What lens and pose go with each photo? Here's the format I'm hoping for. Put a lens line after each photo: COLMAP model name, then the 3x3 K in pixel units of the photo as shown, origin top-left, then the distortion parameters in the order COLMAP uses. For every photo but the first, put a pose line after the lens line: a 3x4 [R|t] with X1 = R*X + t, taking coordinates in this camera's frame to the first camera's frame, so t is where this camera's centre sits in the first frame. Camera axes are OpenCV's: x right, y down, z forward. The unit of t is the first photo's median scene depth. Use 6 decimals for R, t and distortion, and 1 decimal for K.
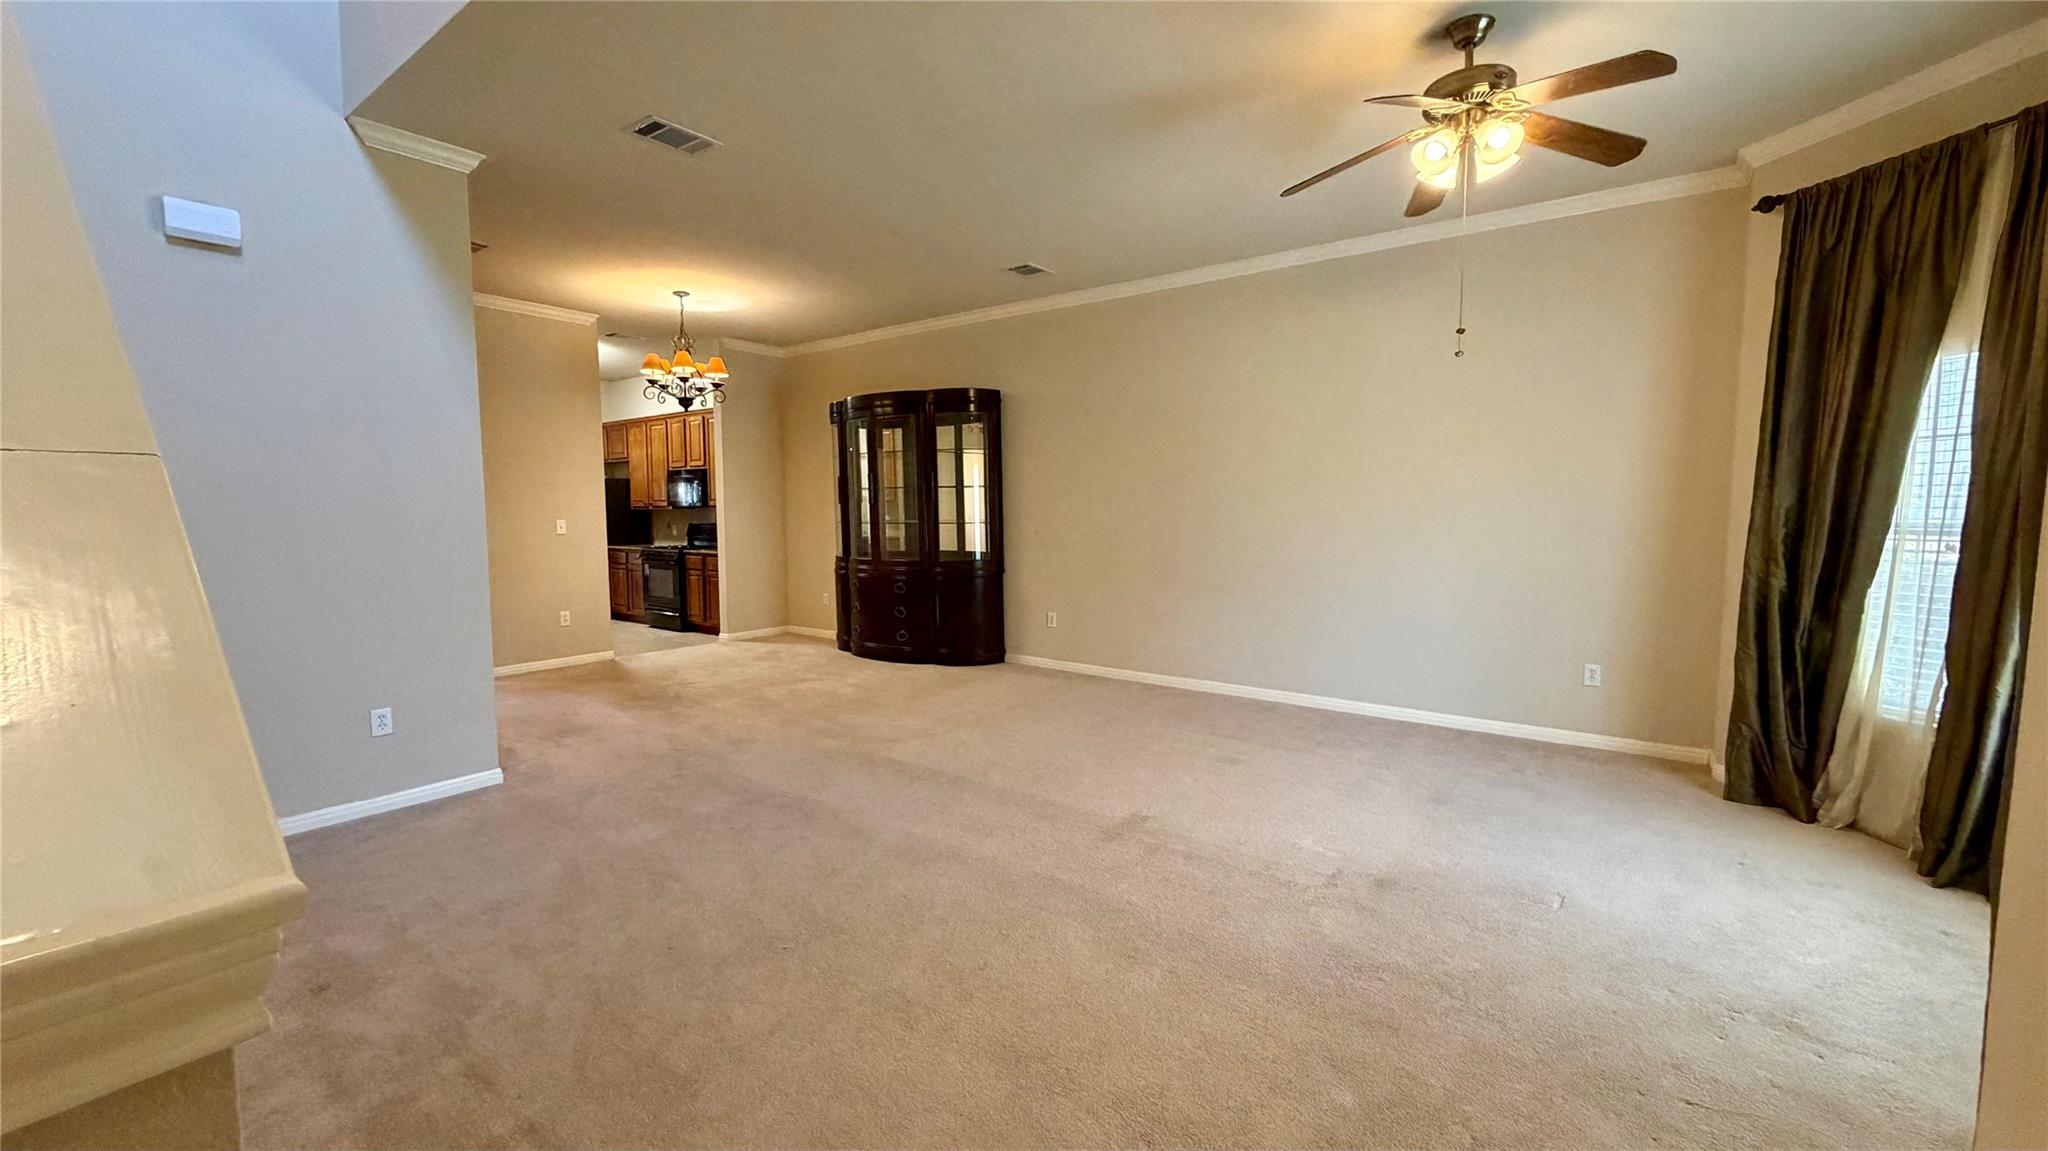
lens RADIAL K [[816.5, 0, 1022.0], [0, 816.5, 582.3], [0, 0, 1]] dist [-0.005087, 0.001569]
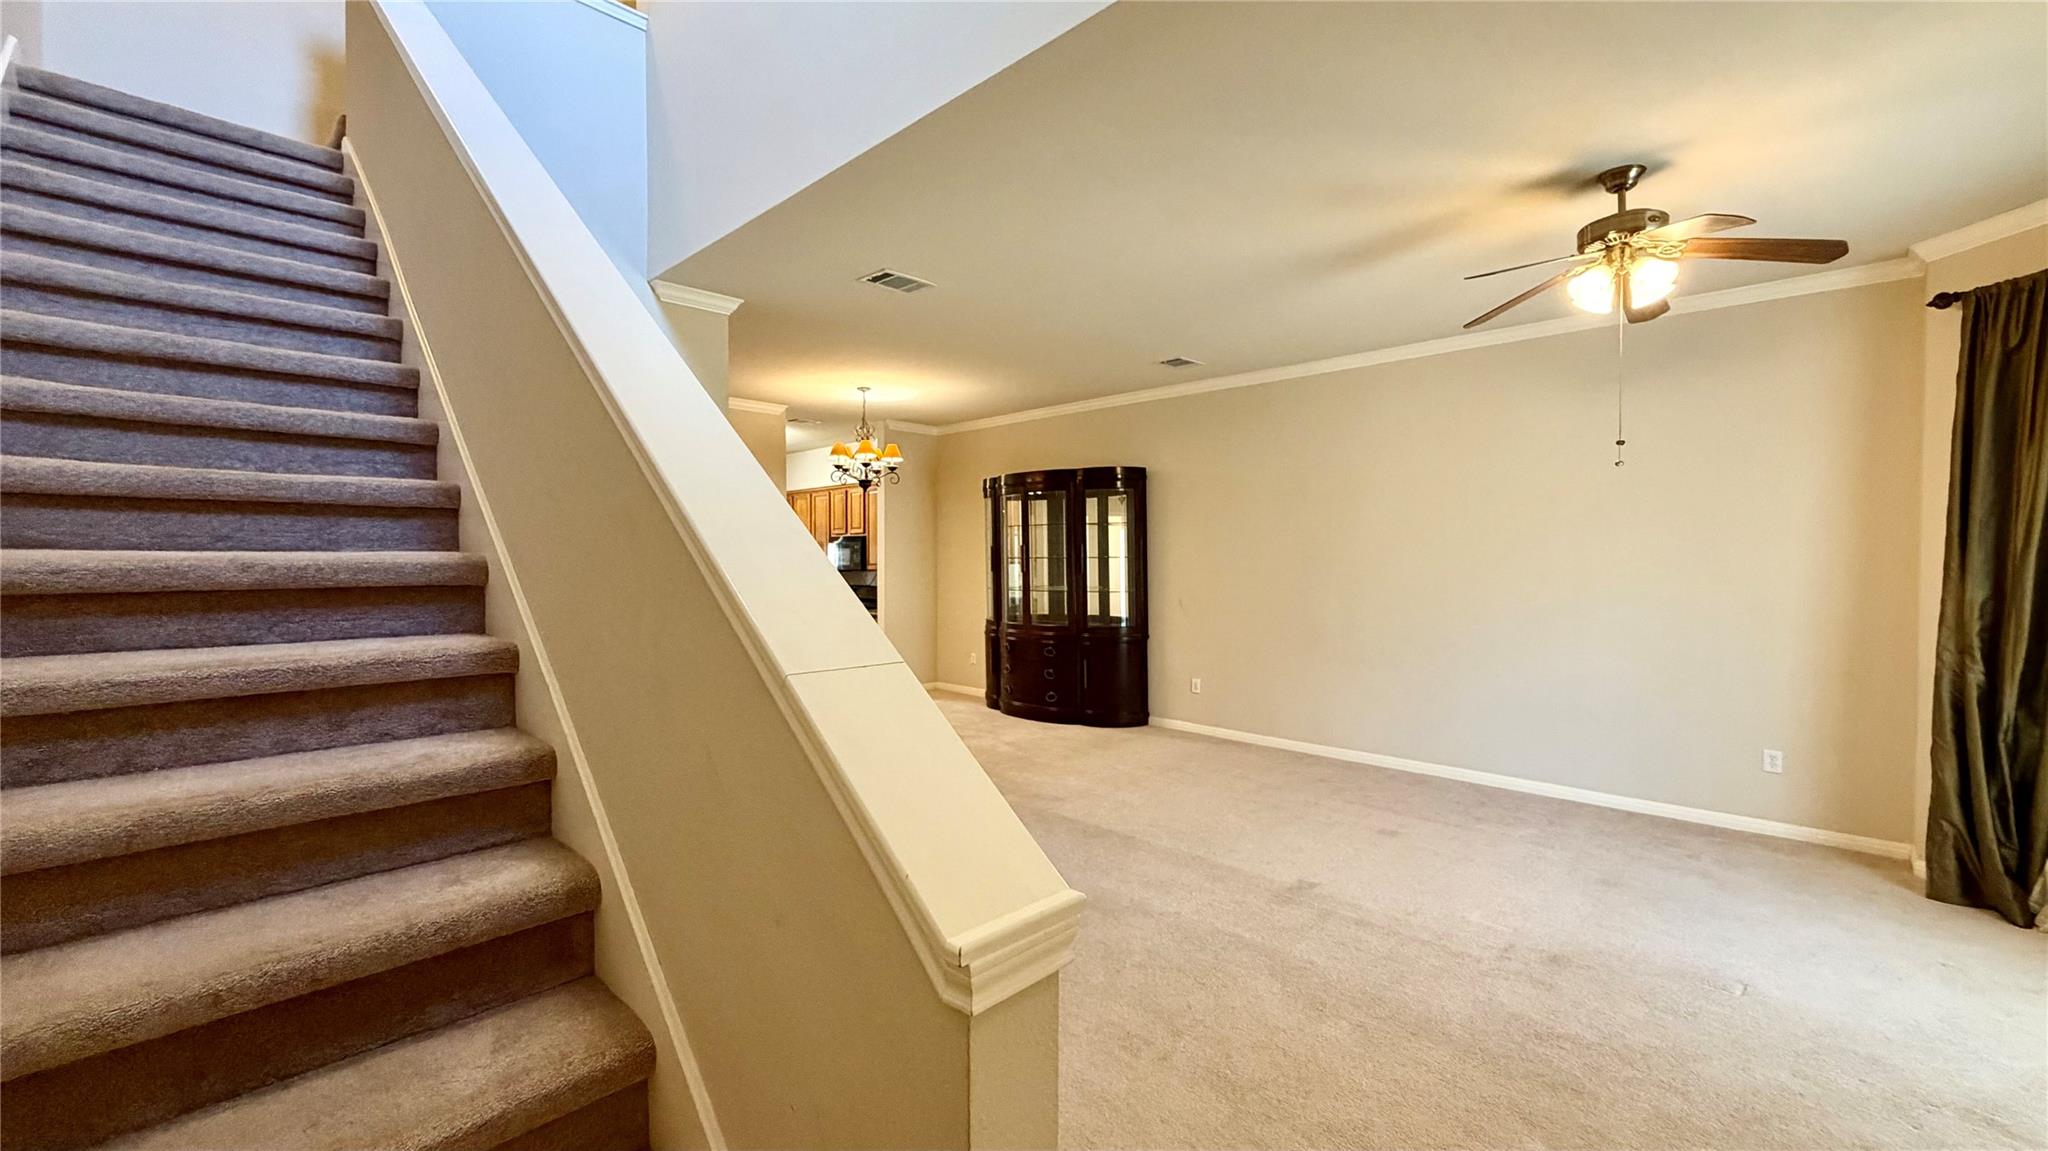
lens RADIAL K [[816.5, 0, 1023.2], [0, 816.5, 581.6], [0, 0, 1]] dist [-0.005087, 0.001569]
pose [[0.990908, 0.005823, -0.134414, -0.084109], [-0.014292, 0.997966, -0.062131, -0.036627], [0.133778, 0.063487, 0.988976, -0.136811]]
